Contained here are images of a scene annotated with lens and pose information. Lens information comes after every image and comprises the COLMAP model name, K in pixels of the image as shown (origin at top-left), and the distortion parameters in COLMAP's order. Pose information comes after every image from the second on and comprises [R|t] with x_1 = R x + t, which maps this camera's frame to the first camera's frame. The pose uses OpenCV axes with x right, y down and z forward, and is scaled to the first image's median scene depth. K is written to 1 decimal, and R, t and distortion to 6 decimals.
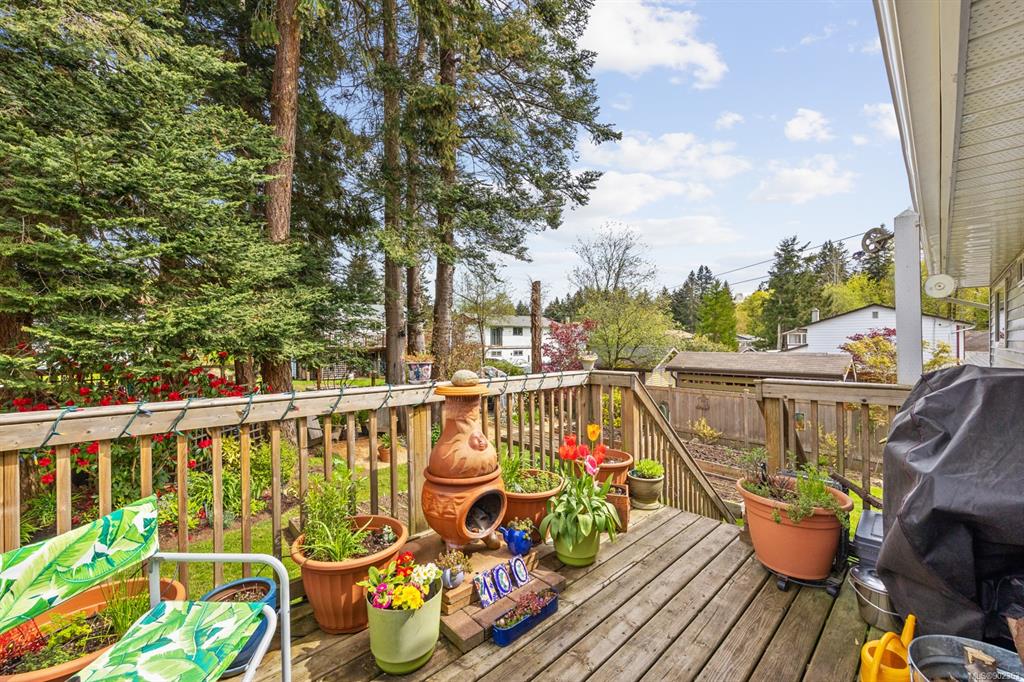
lens RADIAL K [[397.9, 0, 512.0], [0, 397.9, 341.0], [0, 0, 1]] dist [-0.000780, -0.000013]
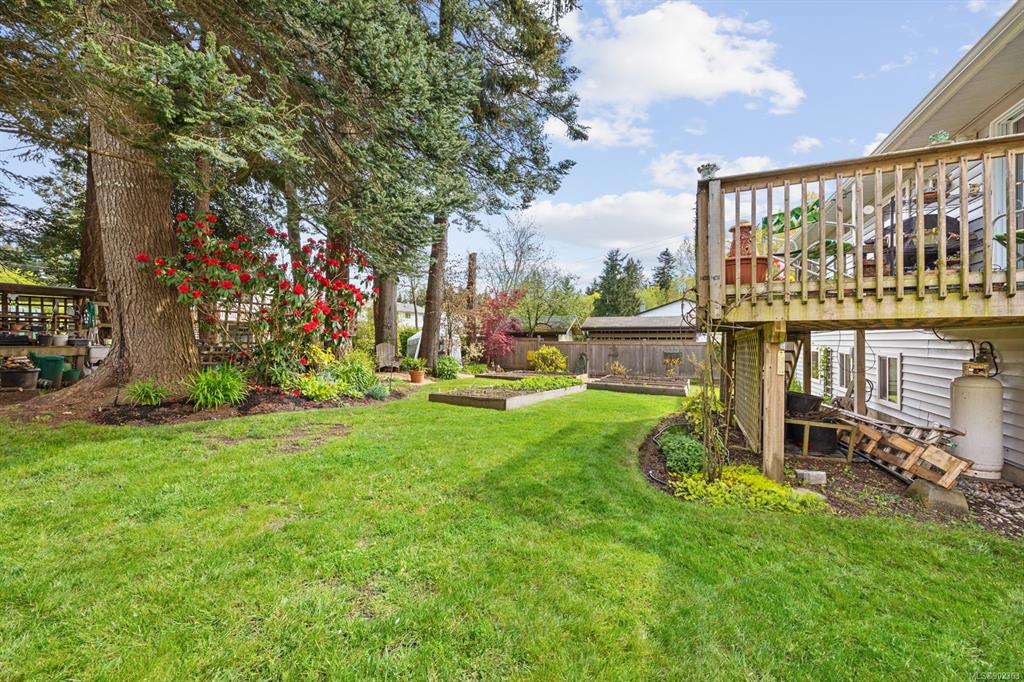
lens RADIAL K [[397.9, 0, 512.0], [0, 397.9, 341.0], [0, 0, 1]] dist [-0.000780, -0.000013]
pose [[0.922883, 0.011683, 0.384903, -0.265806], [-0.014725, 0.999879, 0.004958, 0.091484], [-0.384799, -0.010243, 0.922944, -0.076258]]
